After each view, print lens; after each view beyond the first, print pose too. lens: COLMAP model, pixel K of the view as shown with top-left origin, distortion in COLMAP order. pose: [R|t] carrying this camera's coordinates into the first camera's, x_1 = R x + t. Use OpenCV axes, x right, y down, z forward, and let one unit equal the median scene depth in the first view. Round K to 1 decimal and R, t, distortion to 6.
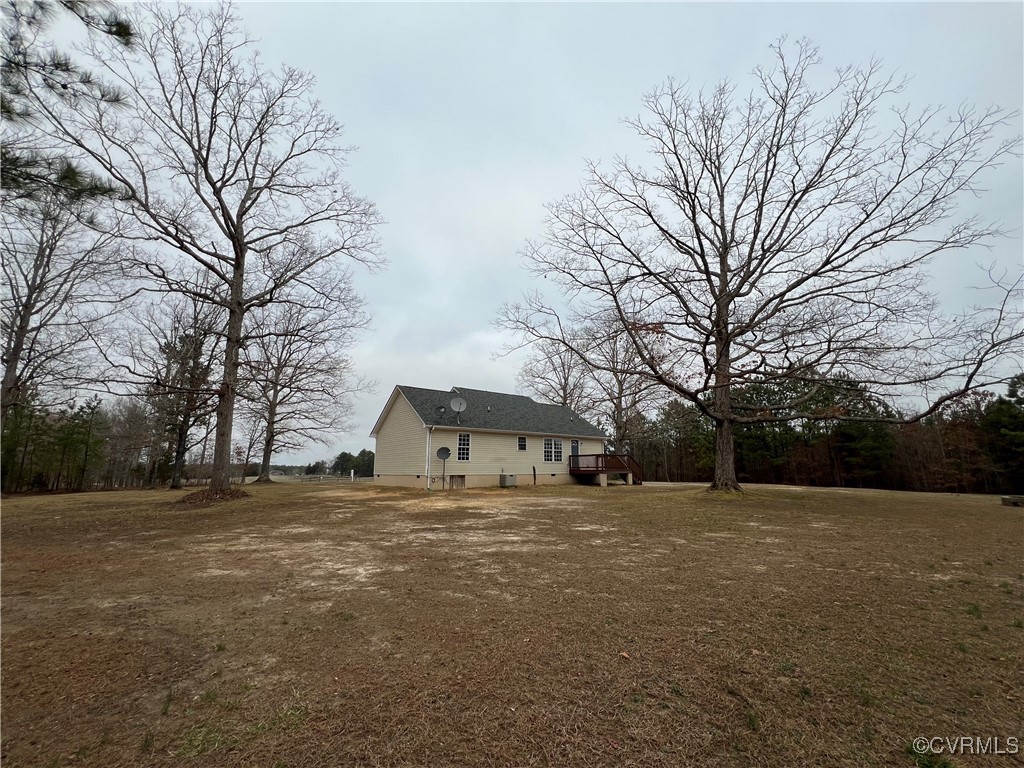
lens RADIAL K [[410.8, 0, 511.2], [0, 410.8, 383.0], [0, 0, 1]] dist [-0.001275, -0.000138]
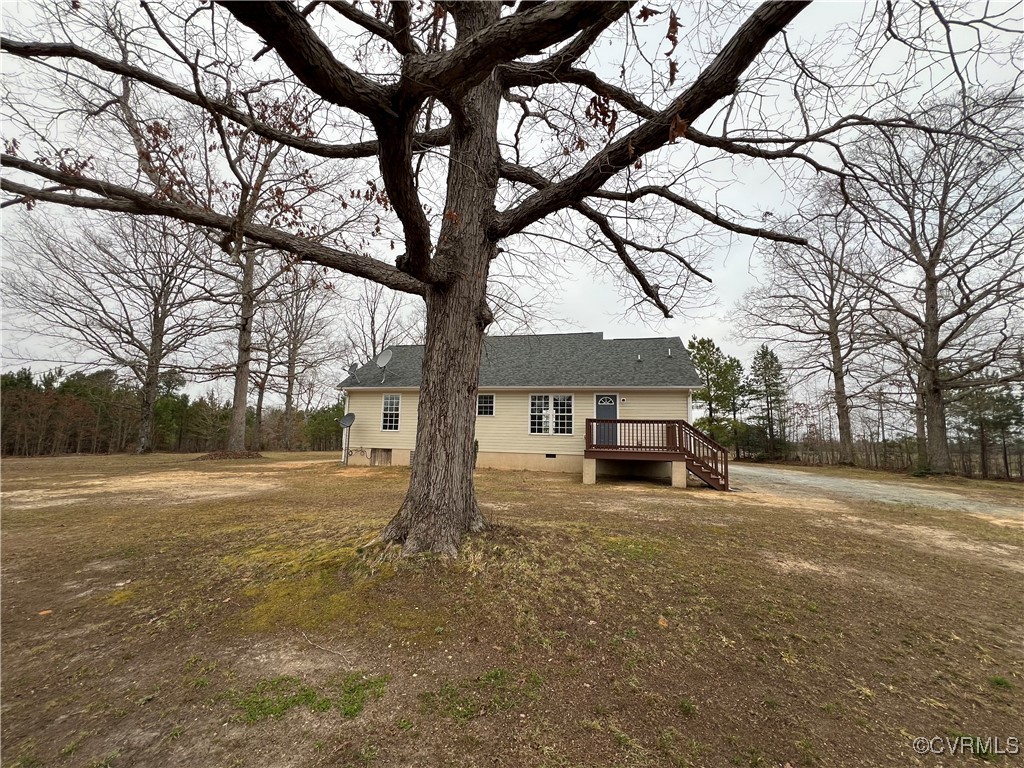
lens RADIAL K [[410.8, 0, 511.8], [0, 410.8, 388.3], [0, 0, 1]] dist [-0.001275, -0.000138]
pose [[0.604182, -0.072219, -0.793567, 0.570330], [0.135655, 0.990669, 0.013125, 0.119624], [0.785215, -0.115582, 0.608341, 0.650566]]
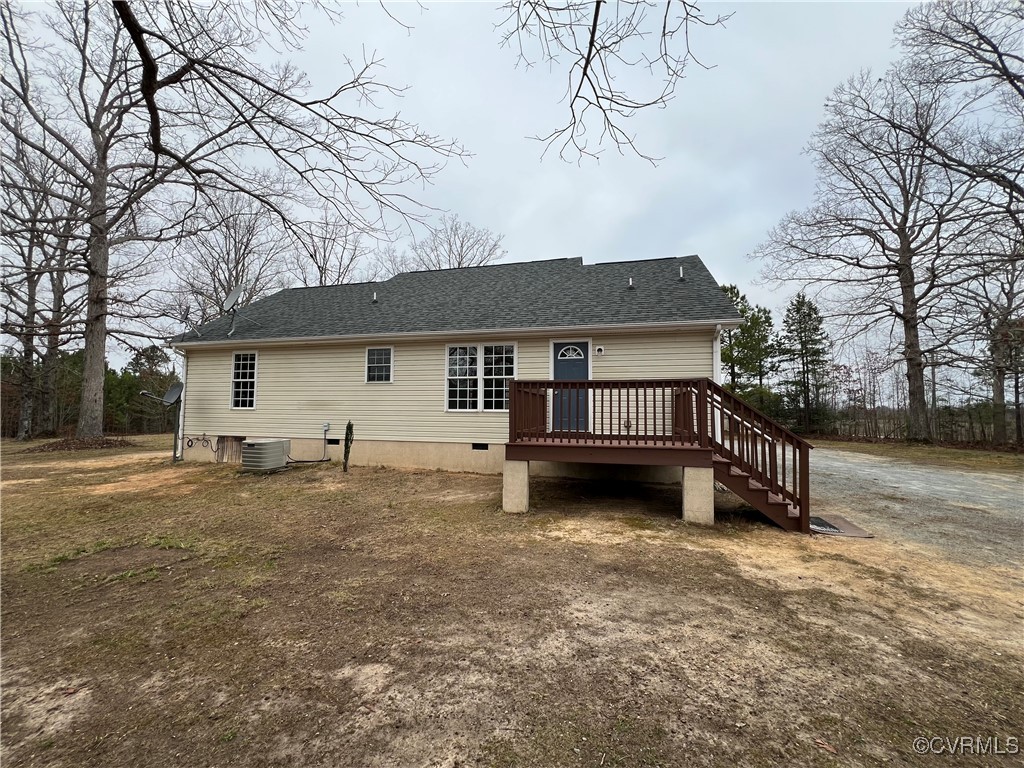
lens RADIAL K [[410.8, 0, 513.9], [0, 410.8, 385.6], [0, 0, 1]] dist [-0.001275, -0.000138]
pose [[0.584320, -0.035129, -0.810763, 0.427071], [0.155609, 0.985374, 0.069454, 0.161446], [0.796464, -0.166745, 0.581240, 0.880618]]
